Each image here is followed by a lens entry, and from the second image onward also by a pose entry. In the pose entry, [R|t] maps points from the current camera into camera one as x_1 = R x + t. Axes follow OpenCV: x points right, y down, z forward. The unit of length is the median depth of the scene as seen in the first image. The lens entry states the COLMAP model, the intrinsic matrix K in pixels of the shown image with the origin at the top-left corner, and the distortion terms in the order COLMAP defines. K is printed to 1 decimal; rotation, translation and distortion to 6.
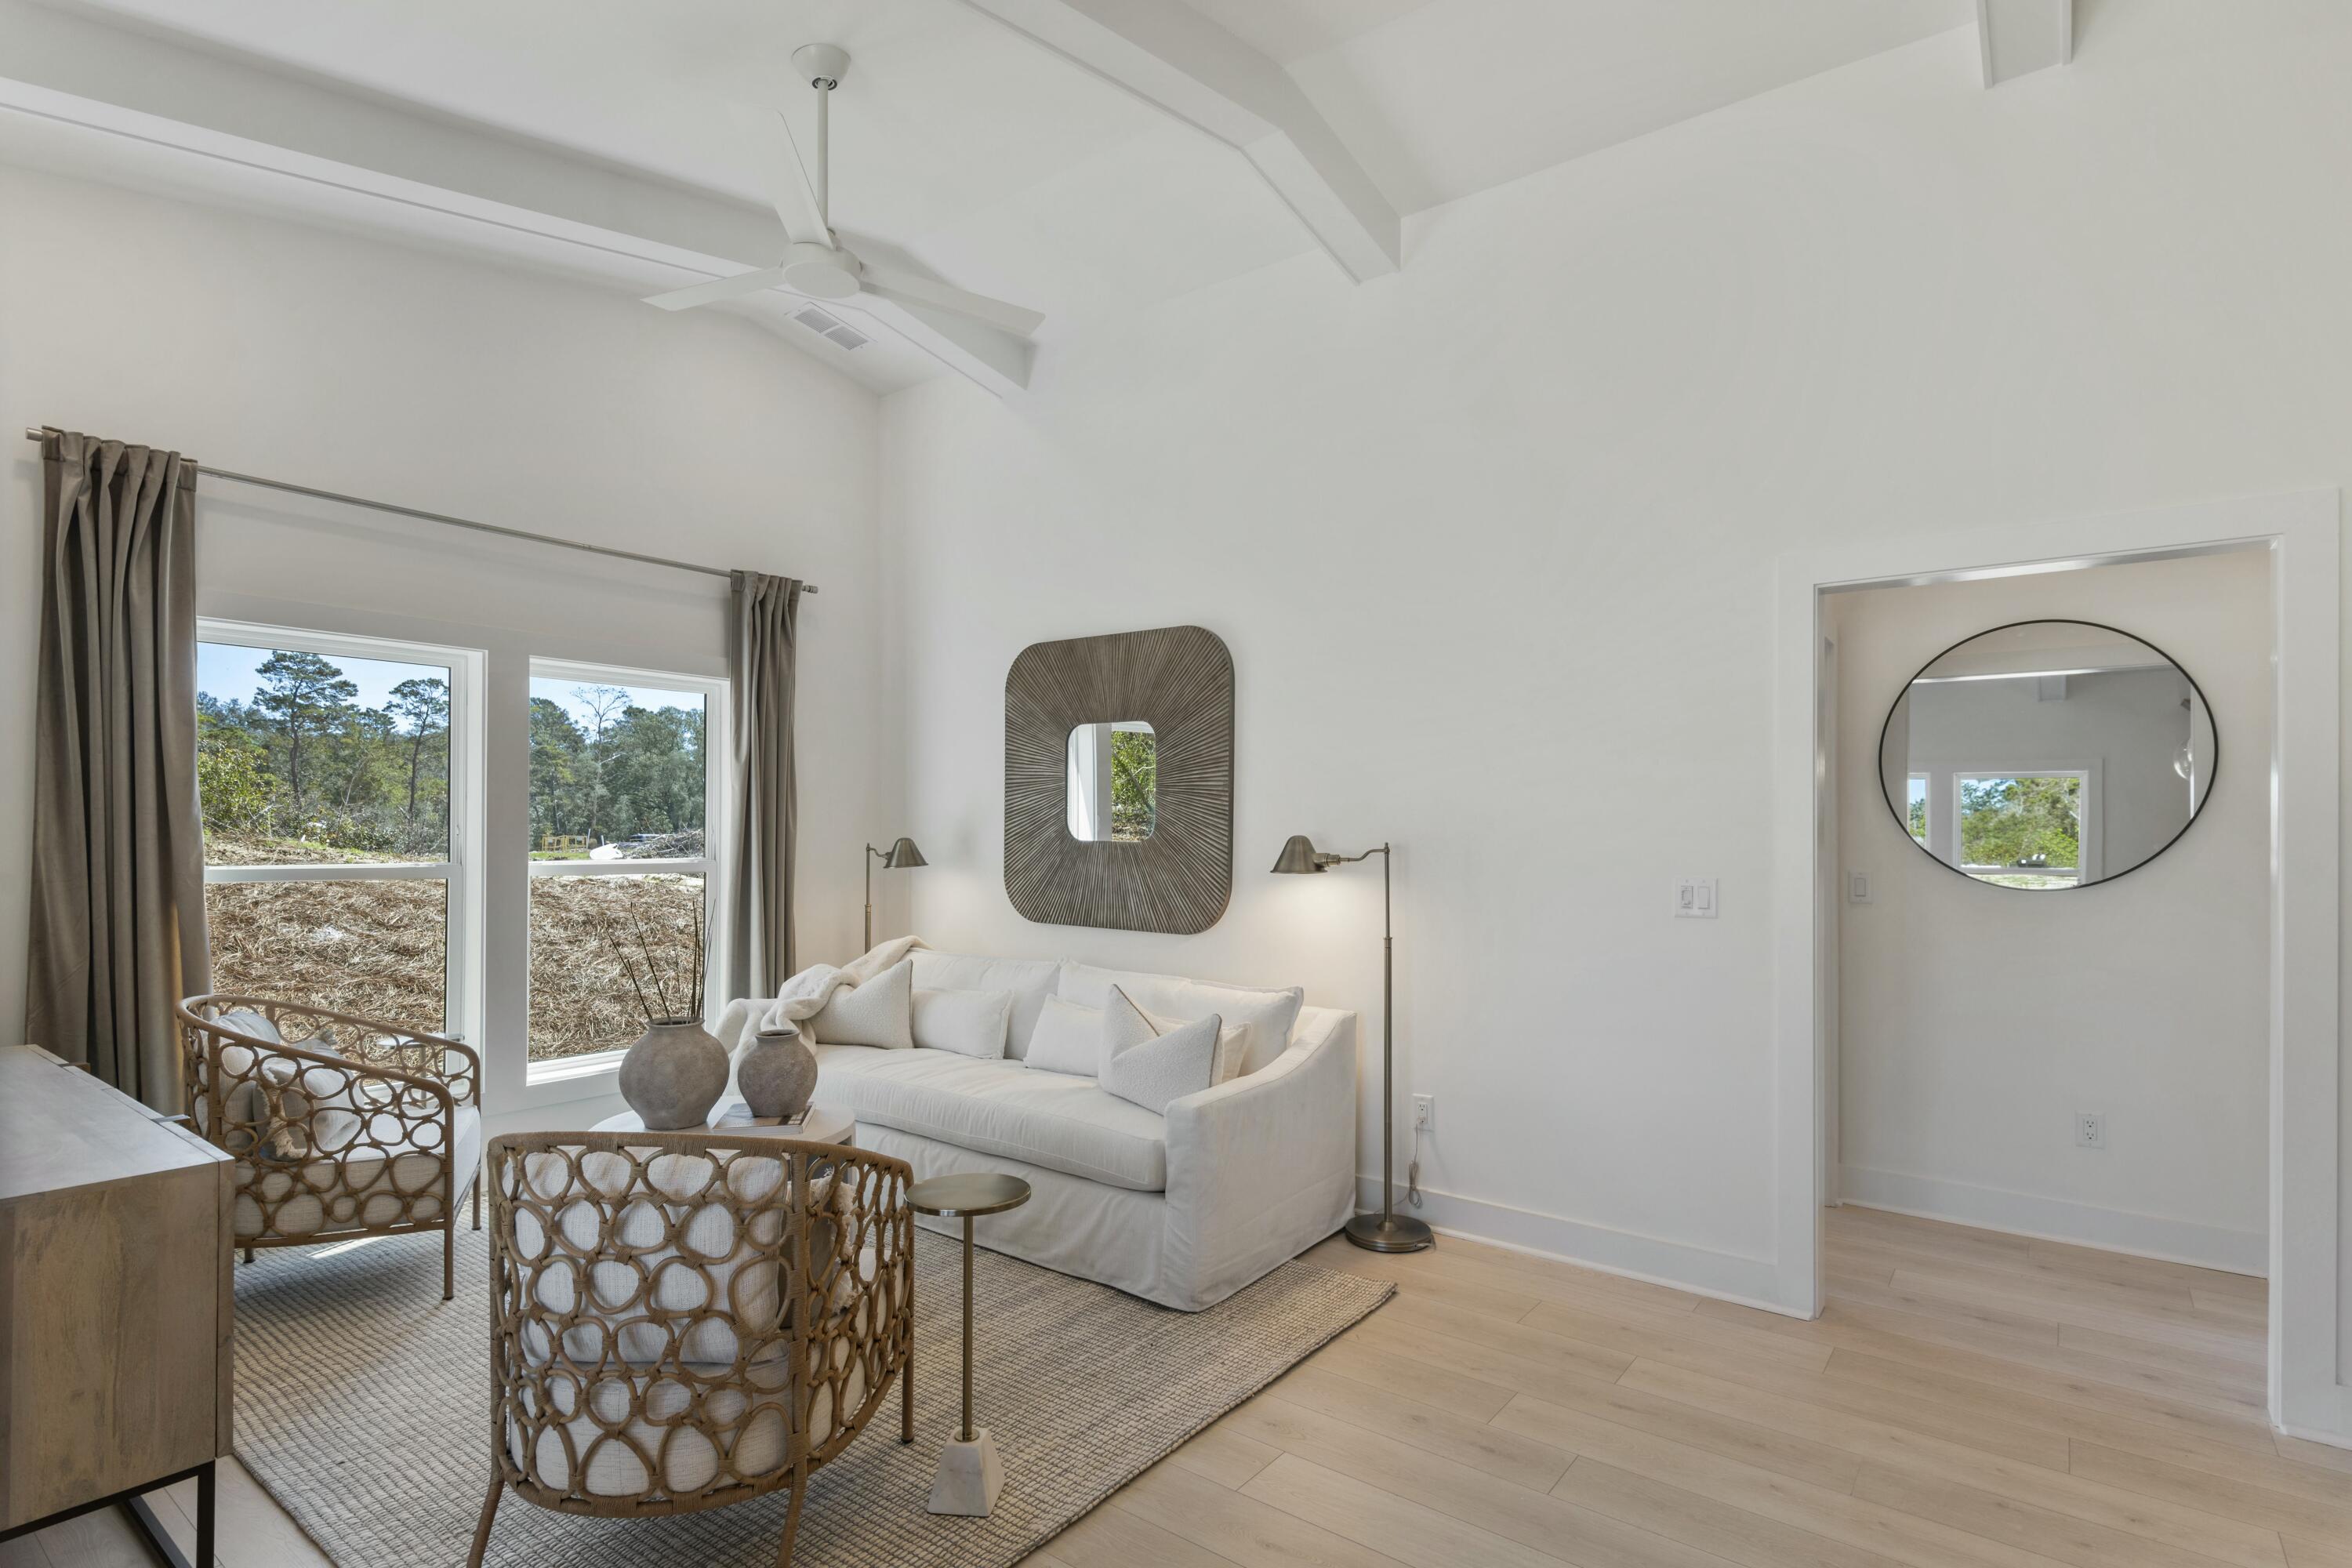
lens RADIAL K [[1155.2, 0, 1178.4], [0, 1155.2, 825.8], [0, 0, 1]] dist [0.004194, 0.000709]
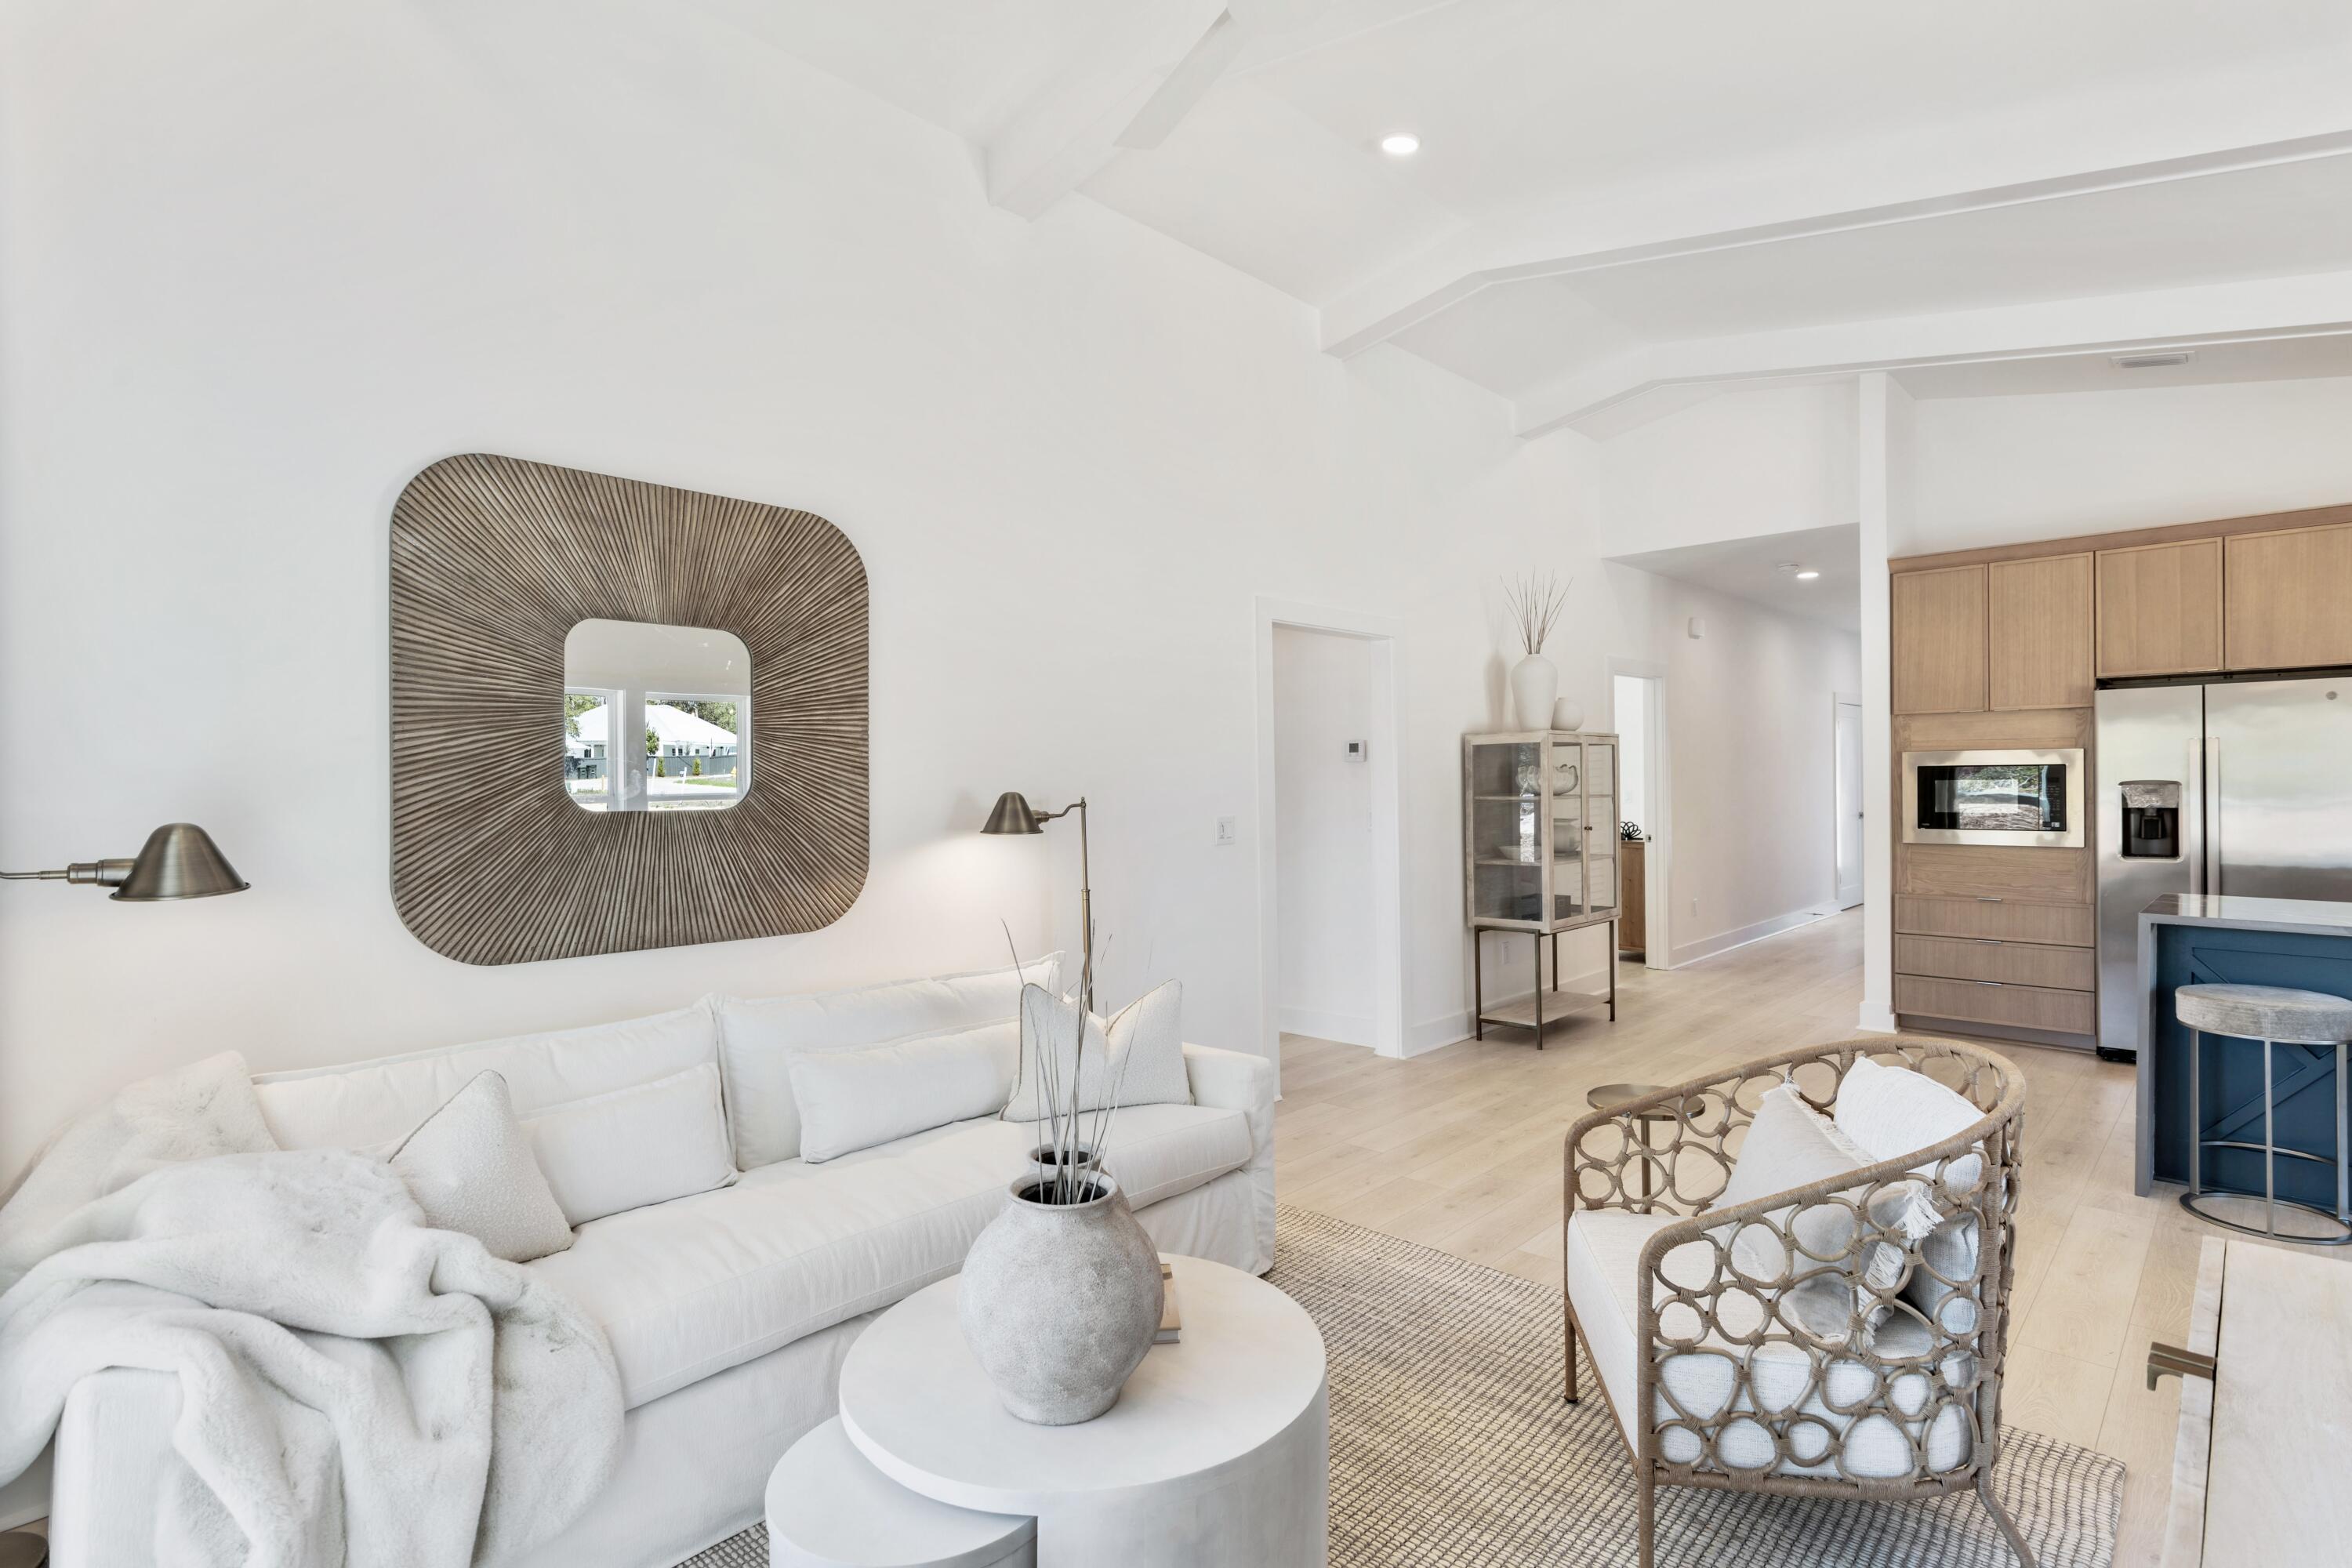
lens RADIAL K [[1149.7, 0, 1176.0], [0, 1149.7, 784.0], [0, 0, 1]] dist [-0.001883, -0.000250]
pose [[0.107294, -0.011400, 0.994162, -0.795148], [0.005548, 0.999926, 0.010867, -0.007661], [-0.994212, 0.004350, 0.107350, 0.783661]]
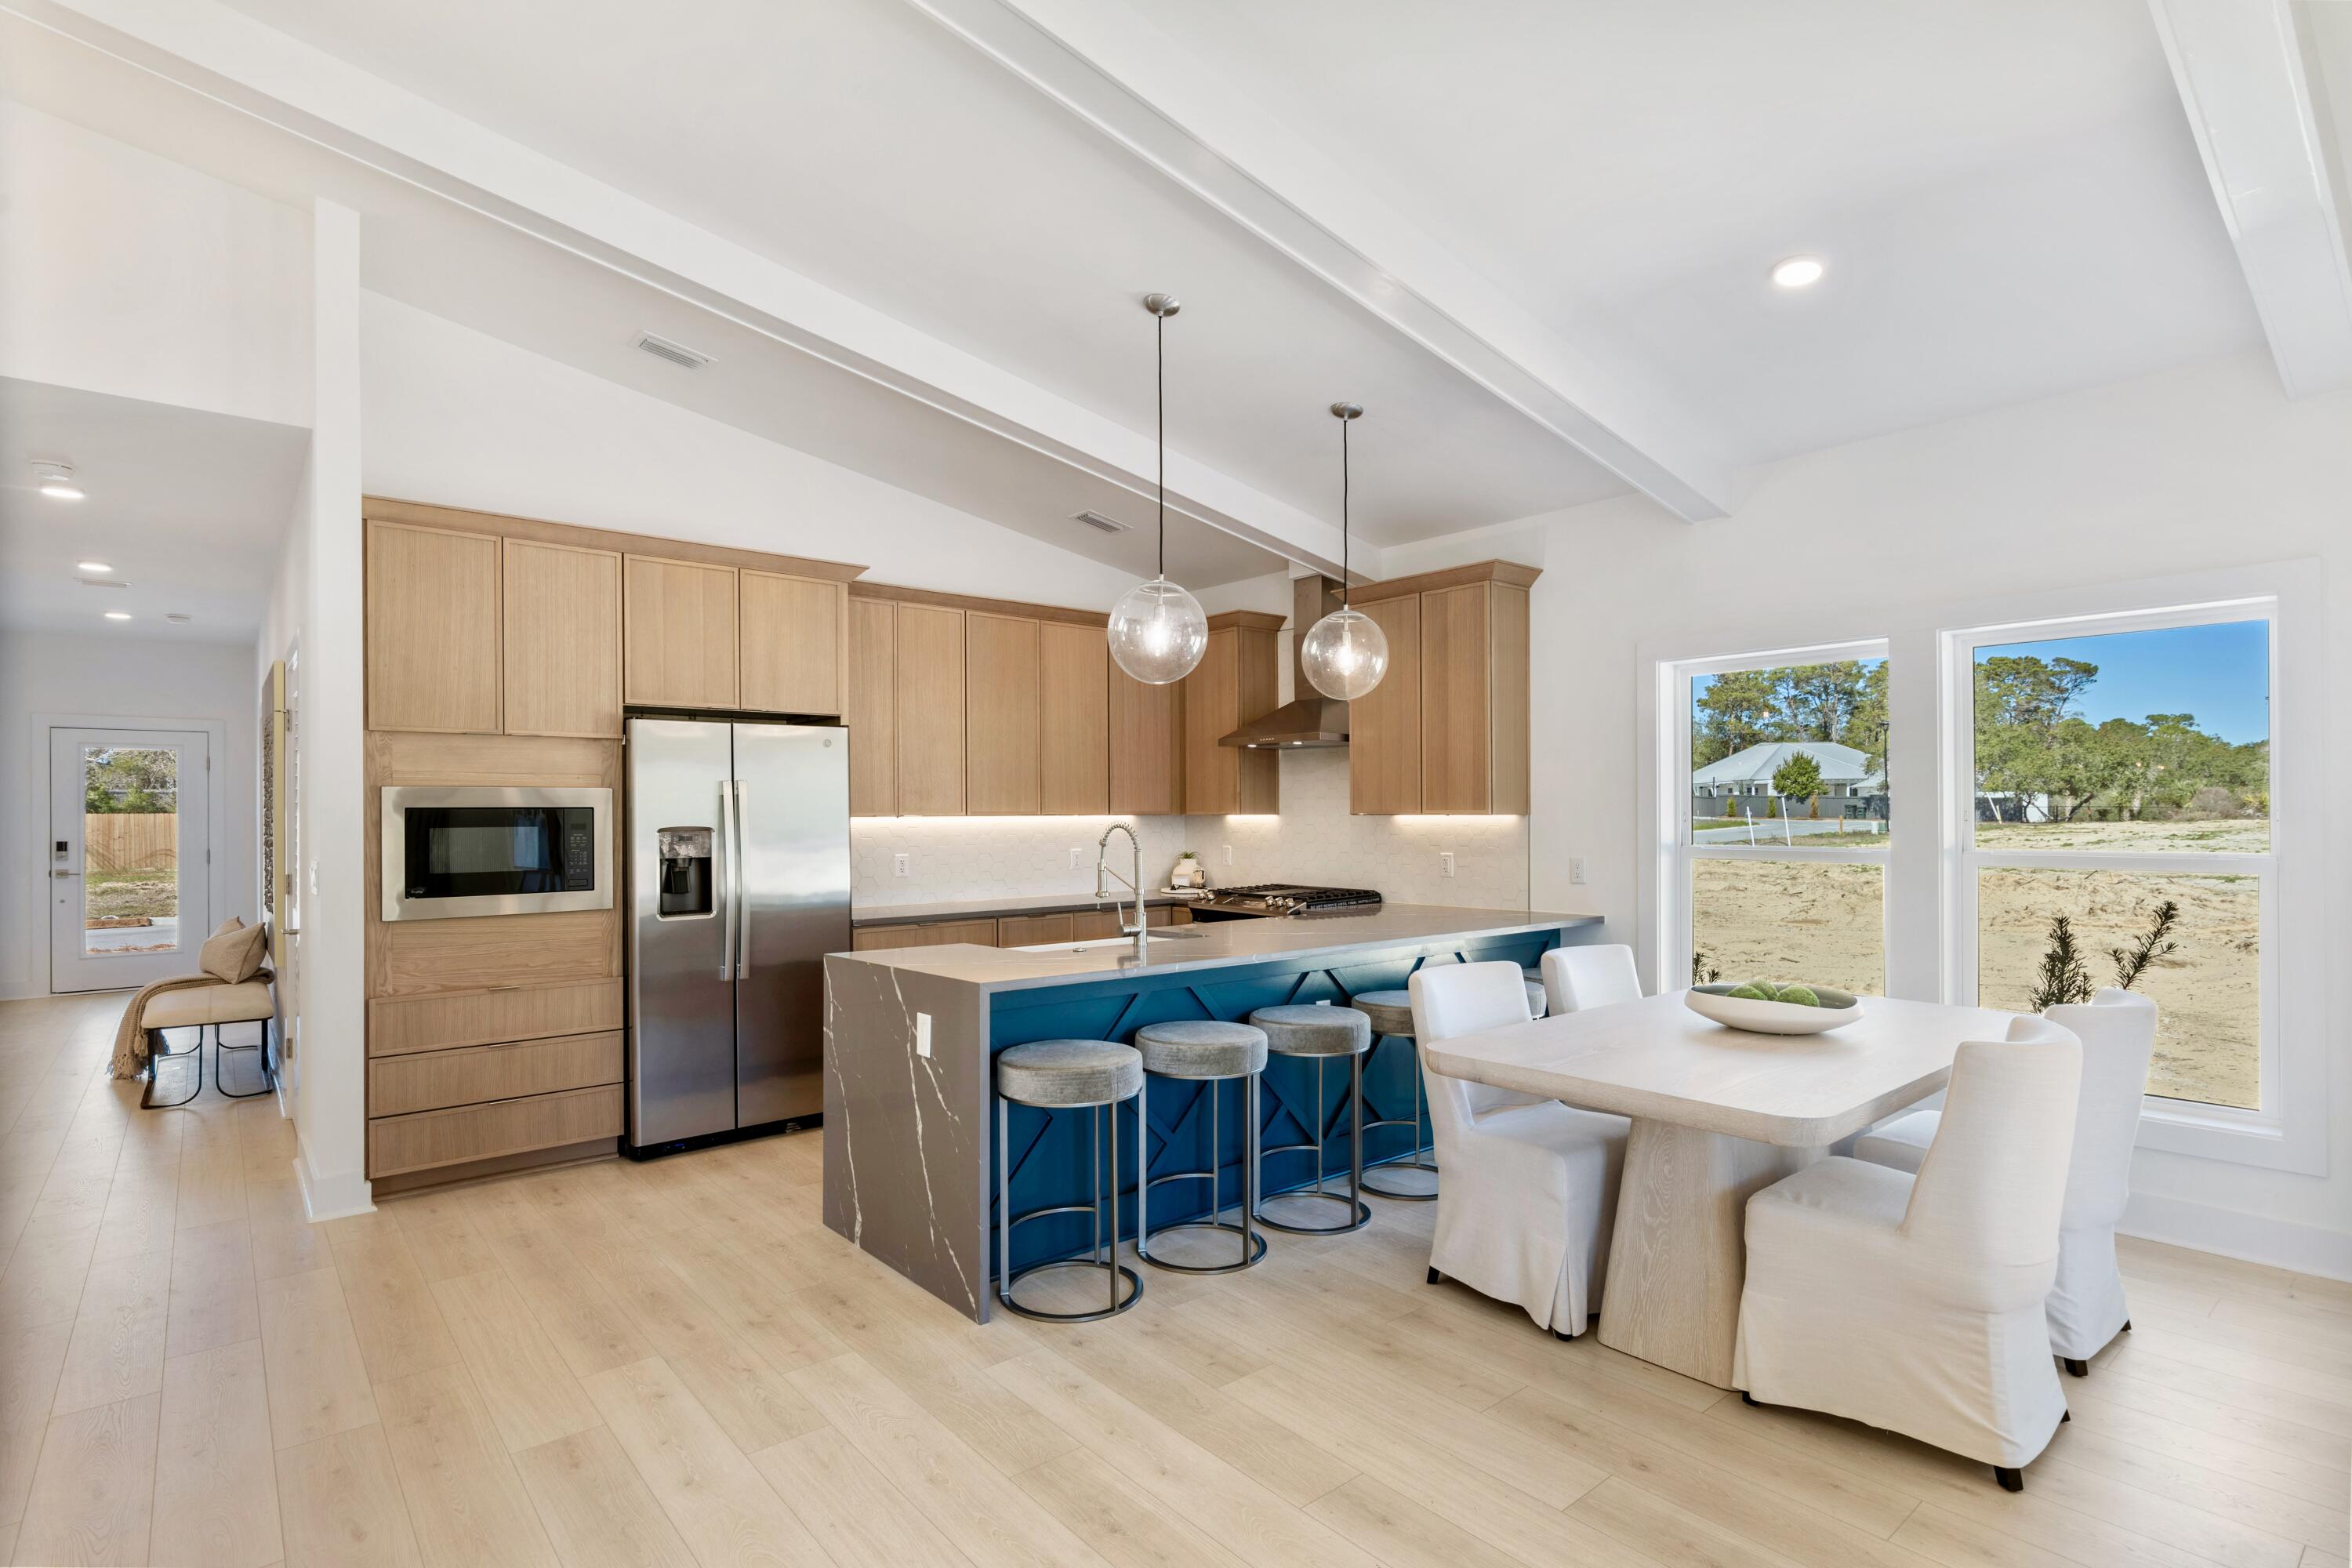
lens RADIAL K [[1143.8, 0, 1188.4], [0, 1143.8, 810.0], [0, 0, 1]] dist [0.000265, 0.000091]
pose [[-0.977881, 0.001545, 0.209157, -0.086593], [0.000361, 0.999984, -0.005700, -0.001099], [-0.209162, -0.005498, -0.977865, 0.835708]]
